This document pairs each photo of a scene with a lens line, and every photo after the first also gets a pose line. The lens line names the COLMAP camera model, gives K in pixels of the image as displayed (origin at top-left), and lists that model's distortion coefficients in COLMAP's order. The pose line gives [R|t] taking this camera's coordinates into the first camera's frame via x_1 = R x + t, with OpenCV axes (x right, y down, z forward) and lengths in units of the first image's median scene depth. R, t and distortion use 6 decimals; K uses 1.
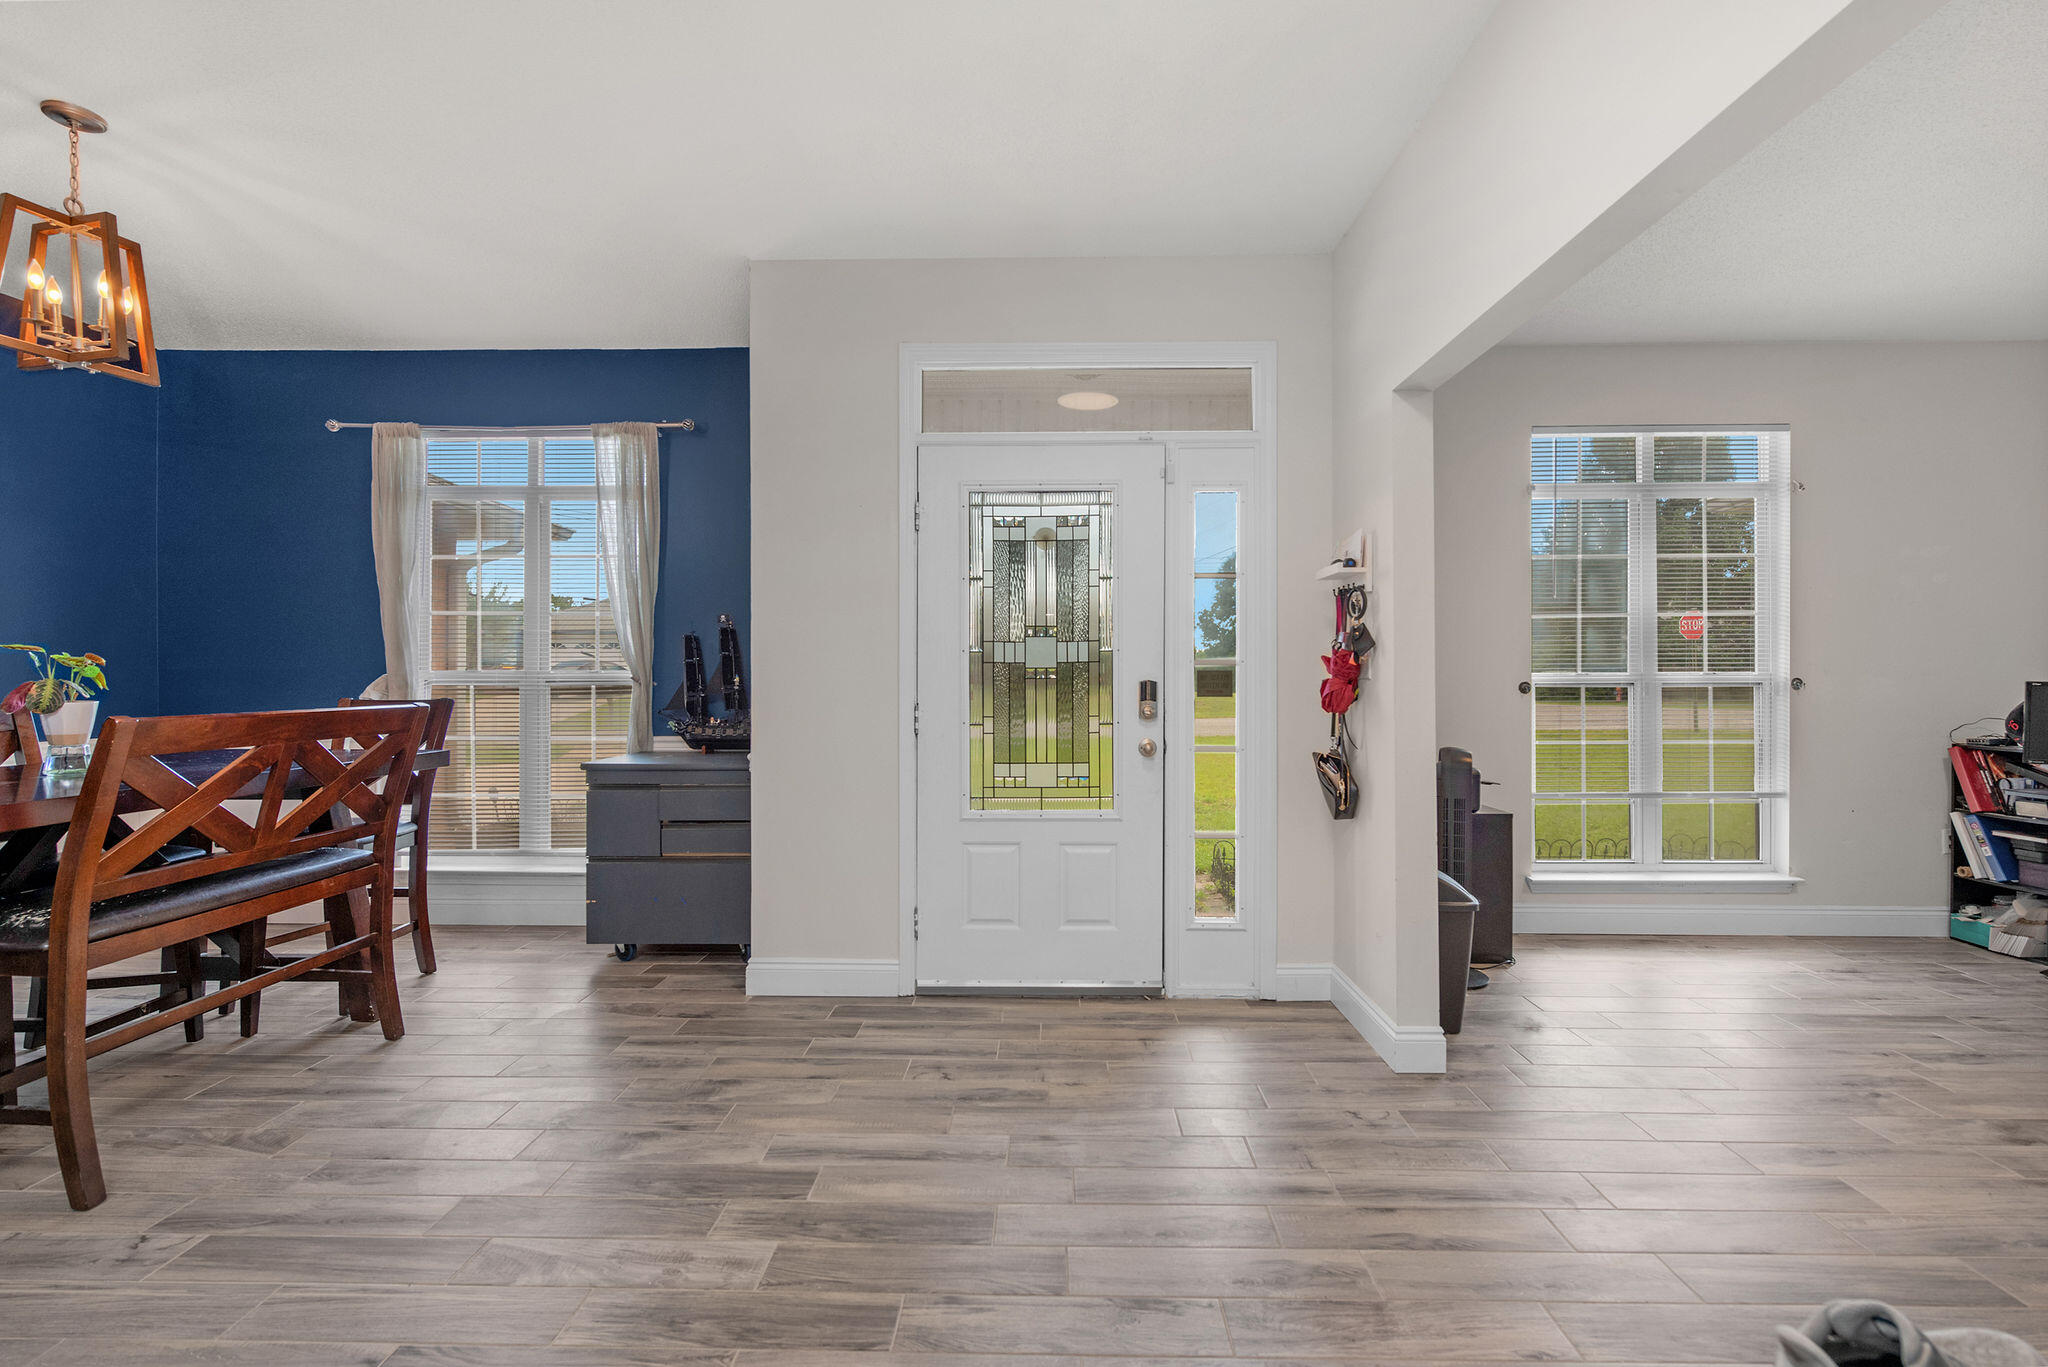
lens RADIAL K [[959.8, 0, 1057.8], [0, 959.8, 677.8], [0, 0, 1]] dist [0.002568, -0.001728]
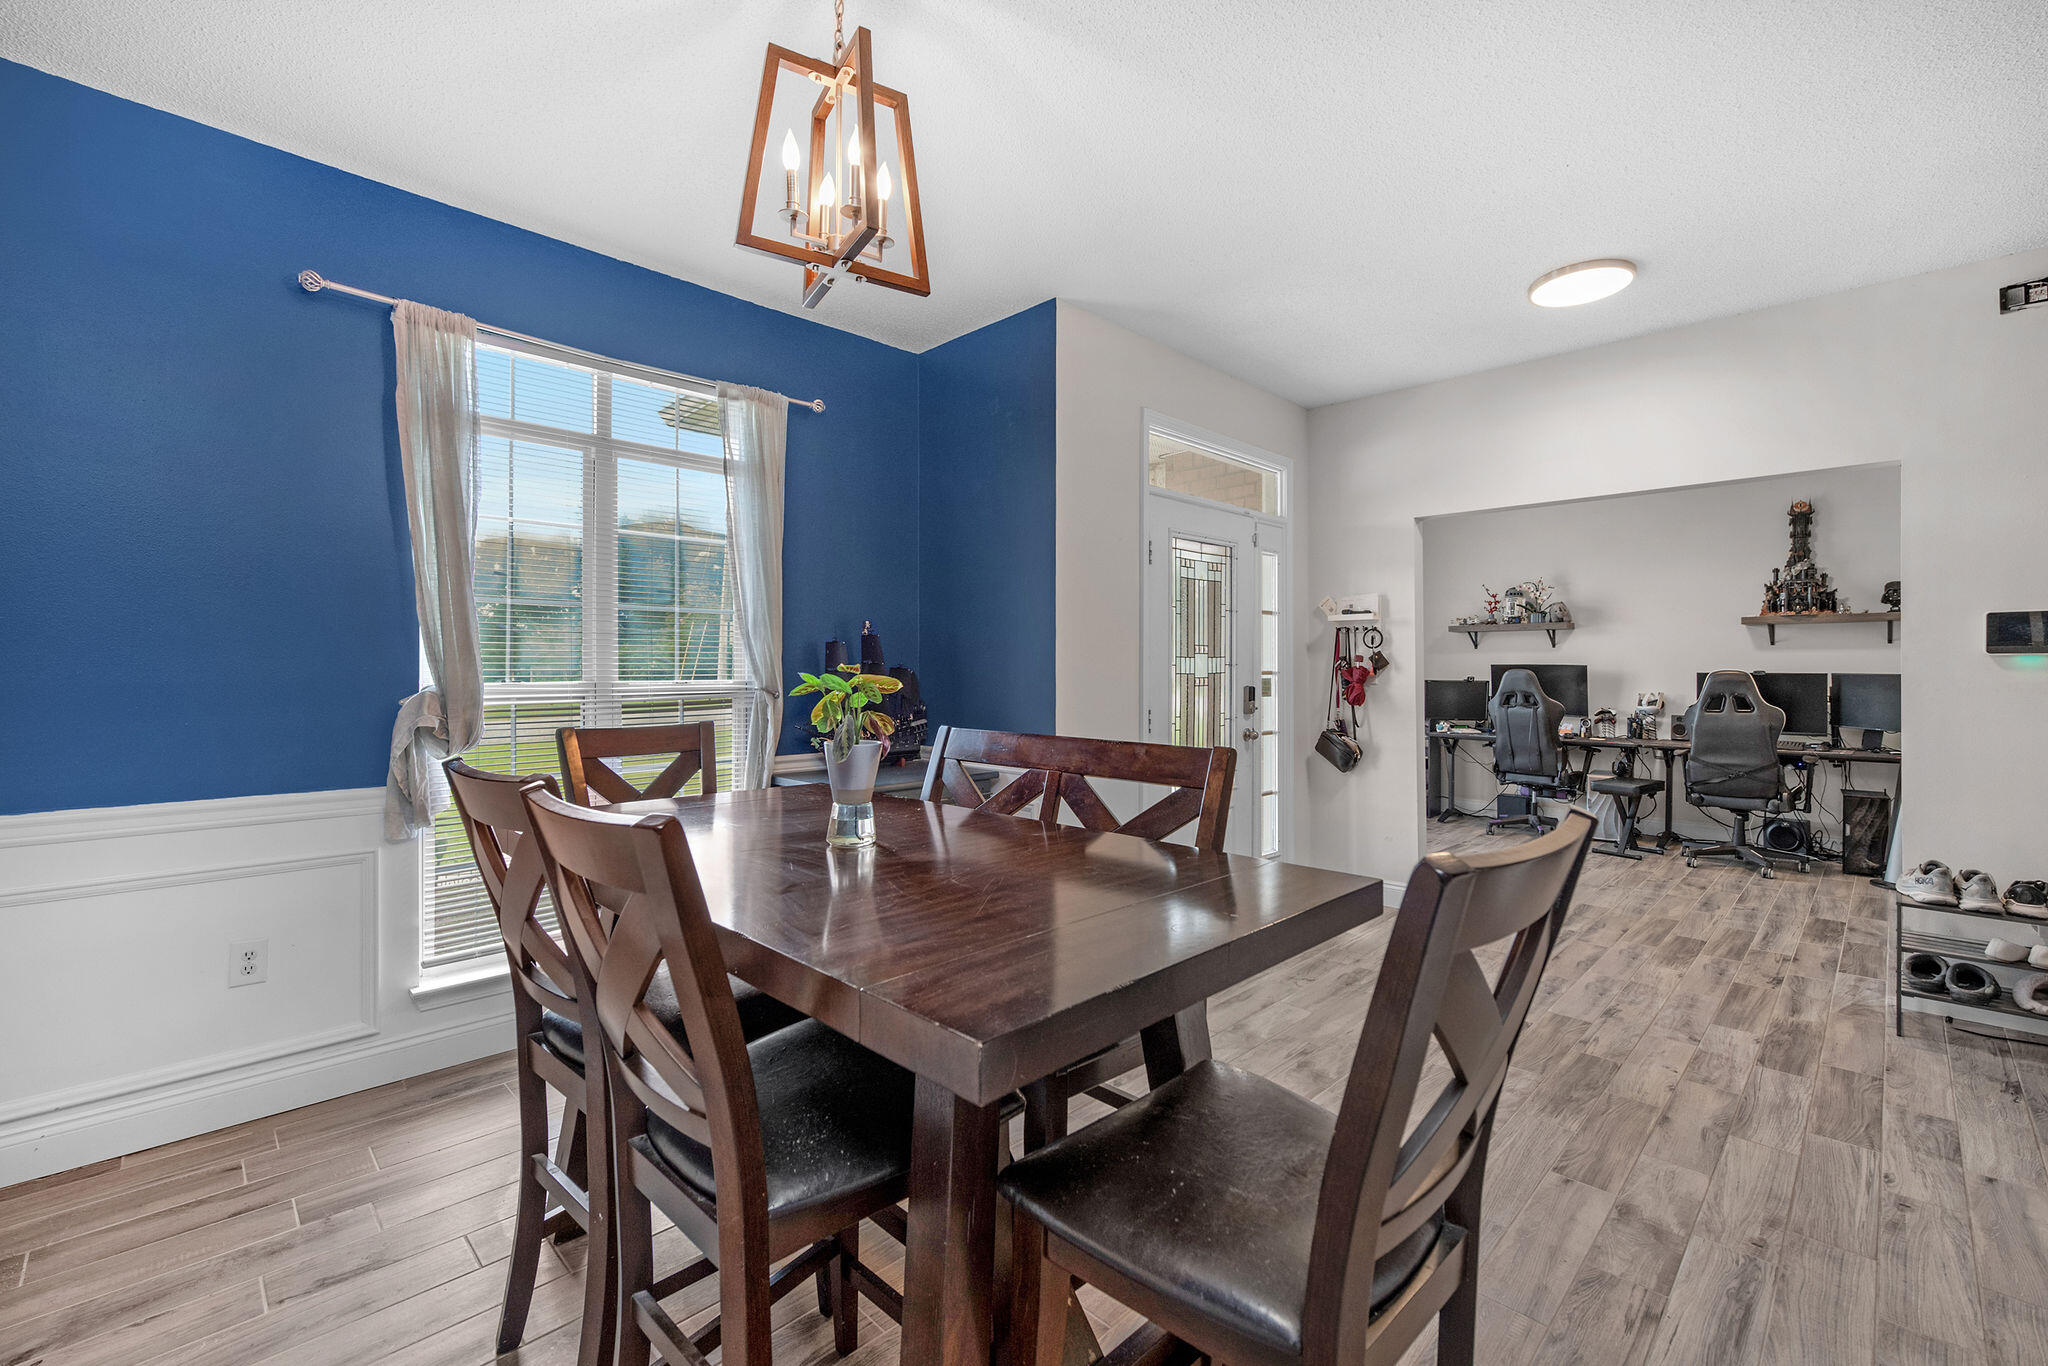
lens RADIAL K [[886.5, 0, 1049.6], [0, 886.5, 683.7], [0, 0, 1]] dist [-0.008006, 0.000522]
pose [[0.670245, -0.011126, 0.742057, -1.065722], [0.002450, 0.999915, 0.012779, -0.017951], [-0.742136, -0.006747, 0.670215, 0.350912]]
